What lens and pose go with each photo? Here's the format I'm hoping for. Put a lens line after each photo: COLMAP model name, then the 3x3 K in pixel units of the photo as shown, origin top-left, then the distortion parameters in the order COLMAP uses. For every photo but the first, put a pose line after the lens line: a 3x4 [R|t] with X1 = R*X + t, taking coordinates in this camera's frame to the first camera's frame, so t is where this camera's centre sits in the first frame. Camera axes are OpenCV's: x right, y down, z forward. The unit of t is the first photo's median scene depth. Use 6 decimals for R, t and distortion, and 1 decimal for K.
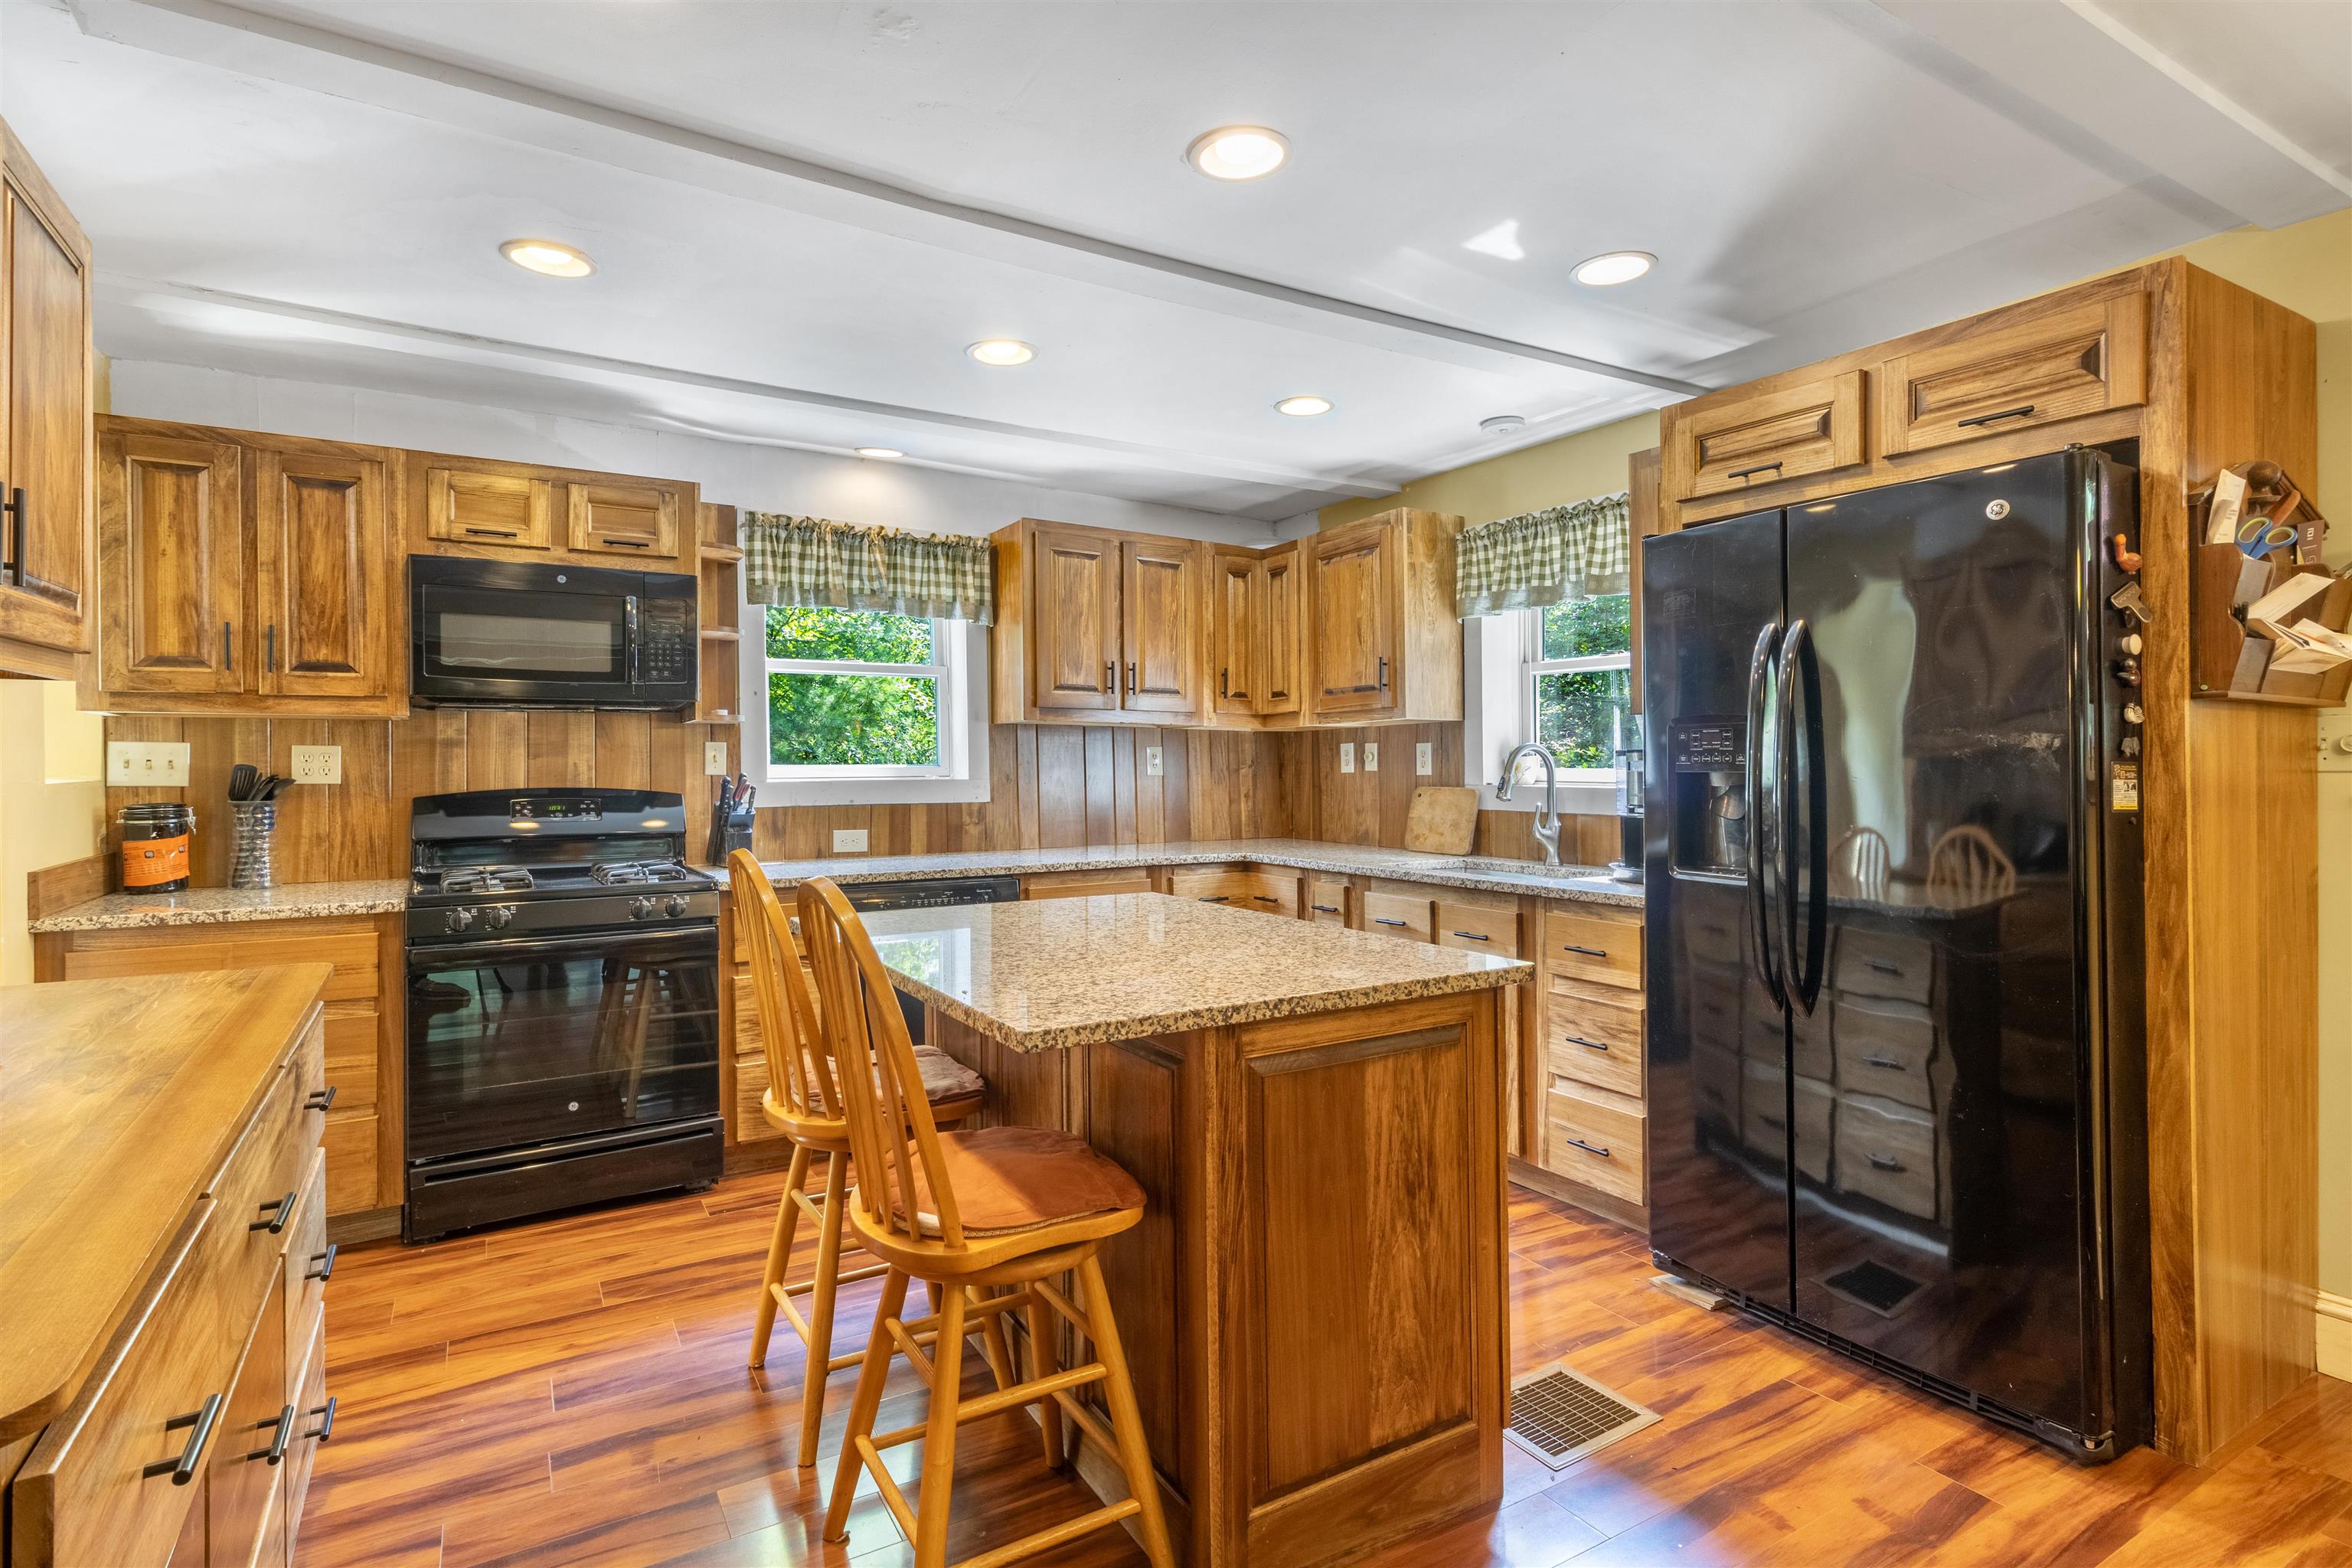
lens RADIAL K [[1172.4, 0, 1183.7], [0, 1172.4, 718.6], [0, 0, 1]] dist [0.013306, 0.000171]
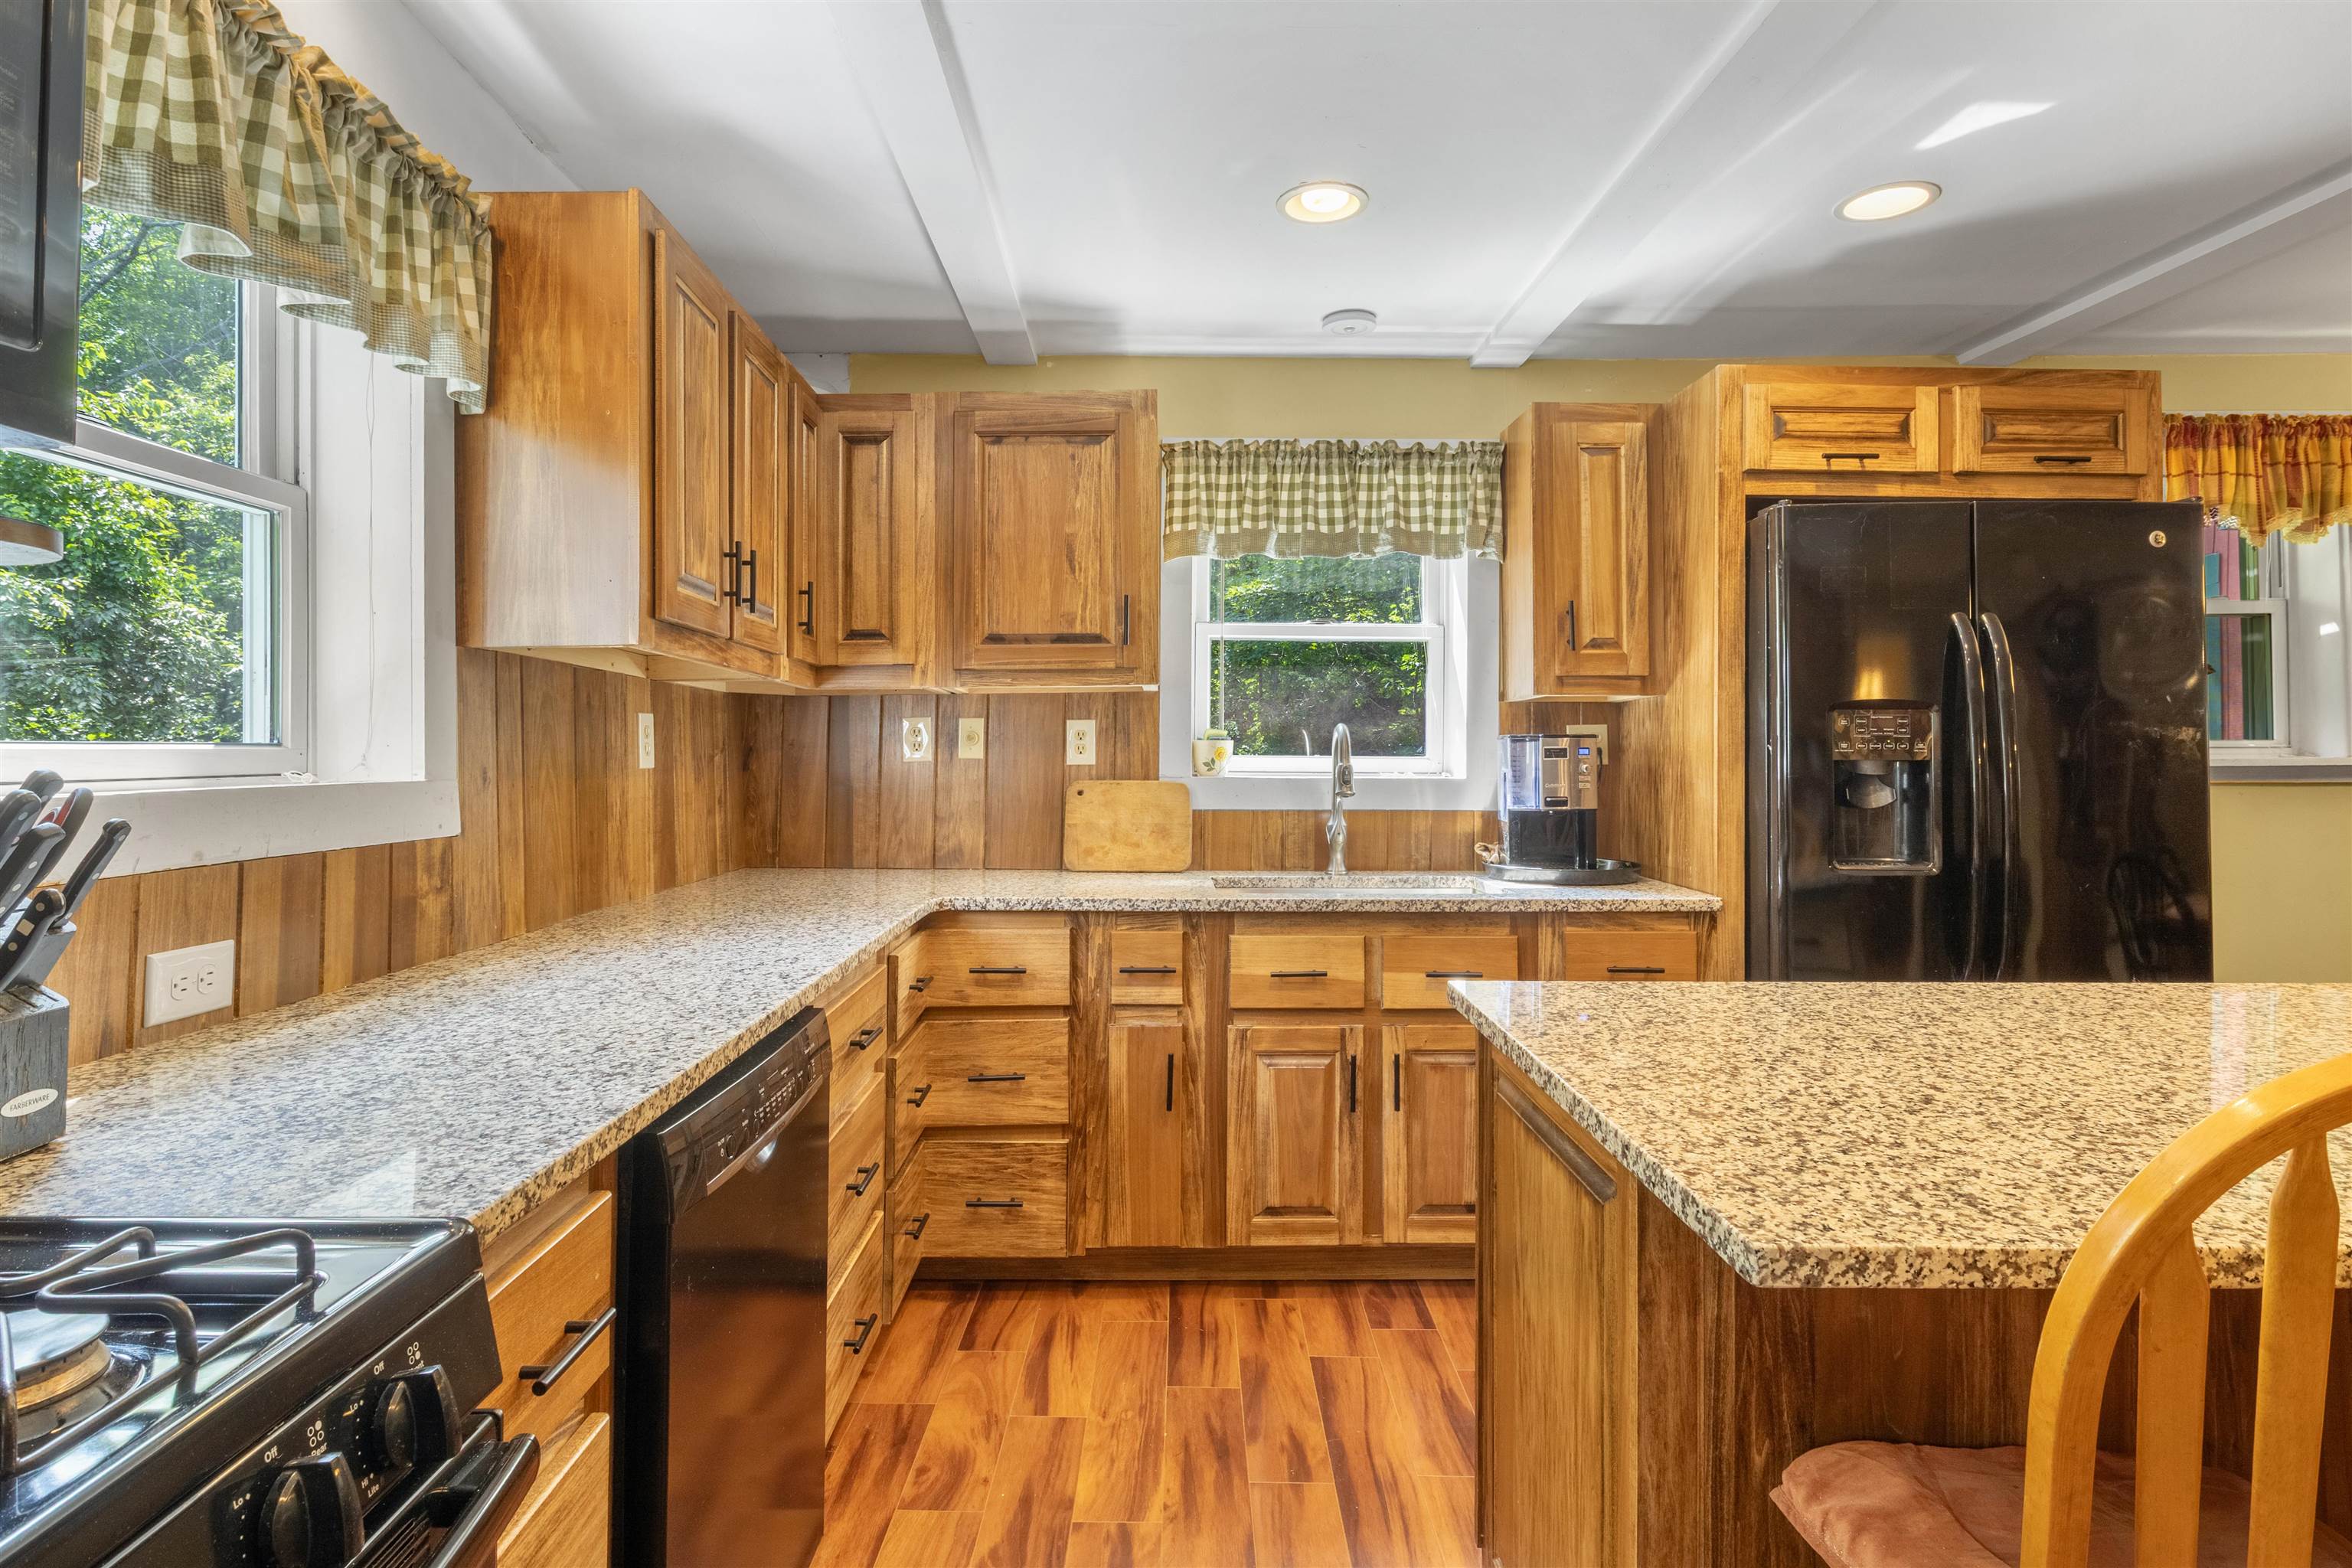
lens RADIAL K [[1206.5, 0, 1165.2], [0, 1206.5, 708.5], [0, 0, 1]] dist [0.000457, 0.000151]
pose [[0.517872, 0.034497, 0.854762, -0.473577], [-0.038105, 0.999125, -0.017237, 0.028910], [-0.854609, -0.023644, 0.518733, 0.670812]]
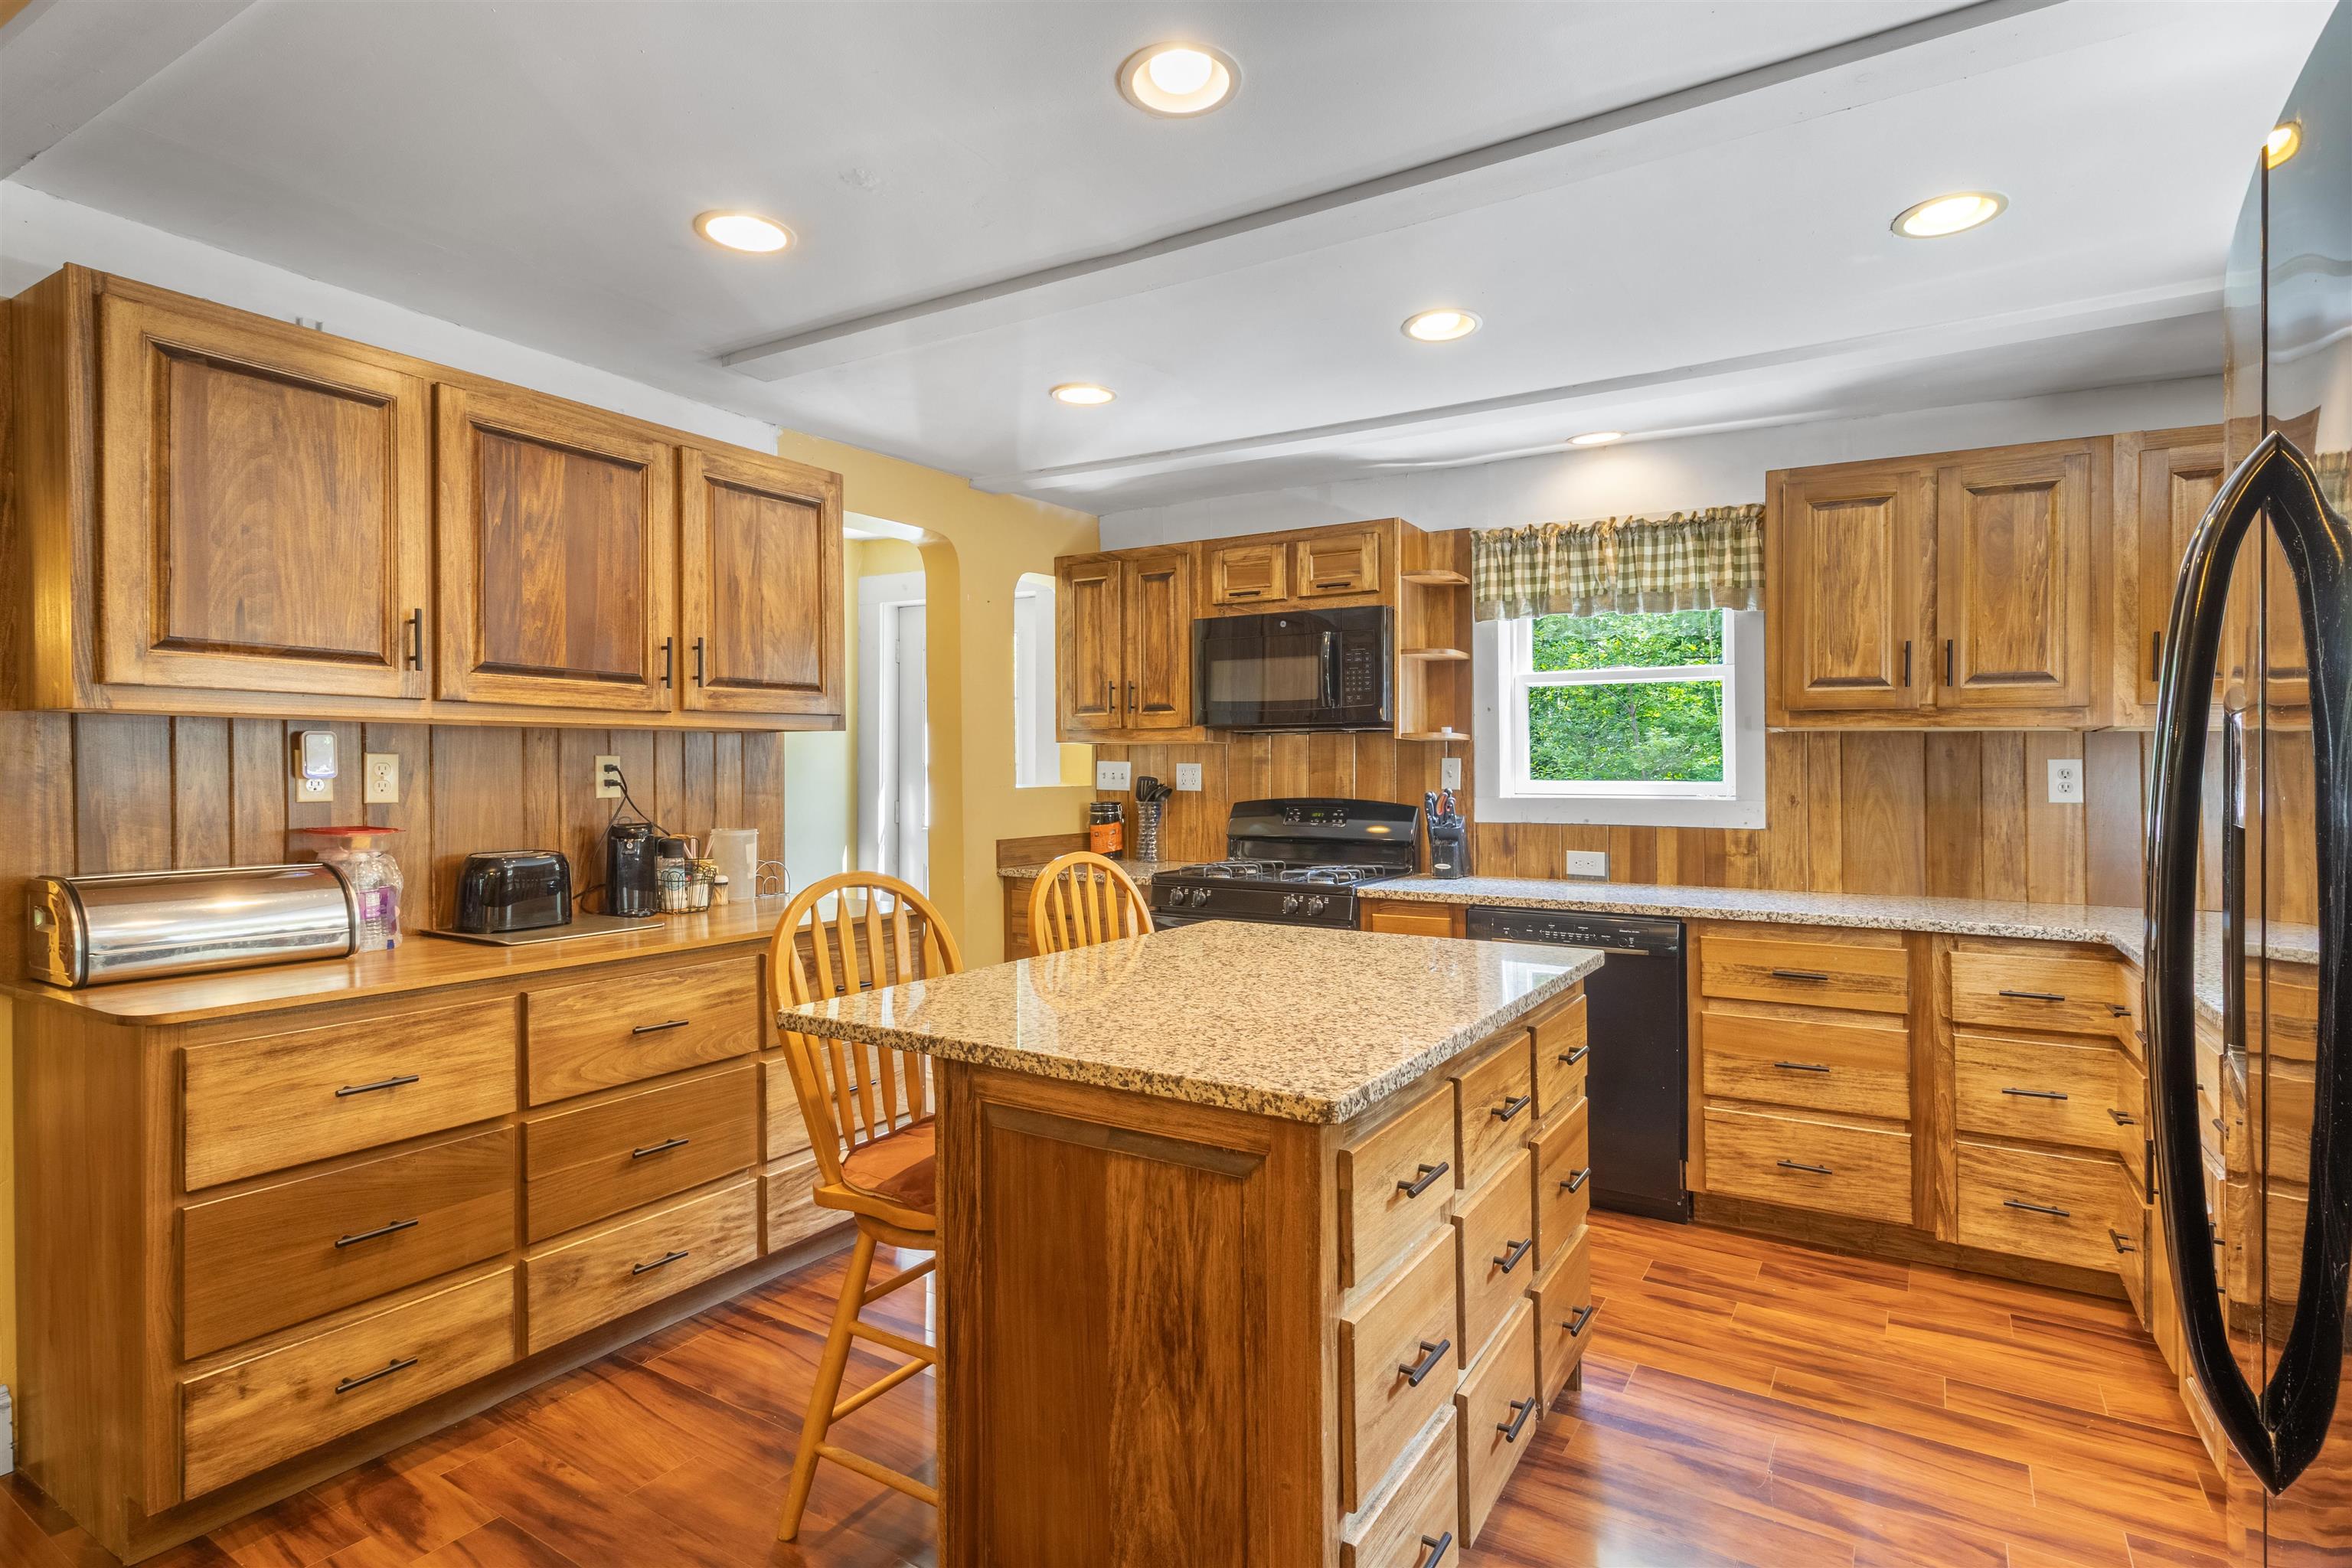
lens RADIAL K [[1175.1, 0, 1180.3], [0, 1175.1, 732.8], [0, 0, 1]] dist [0.005128, 0.000680]
pose [[0.454241, -0.025060, -0.890526, 0.442512], [0.029107, 0.999488, -0.013279, 0.004559], [0.890403, -0.019889, 0.454738, 0.325055]]
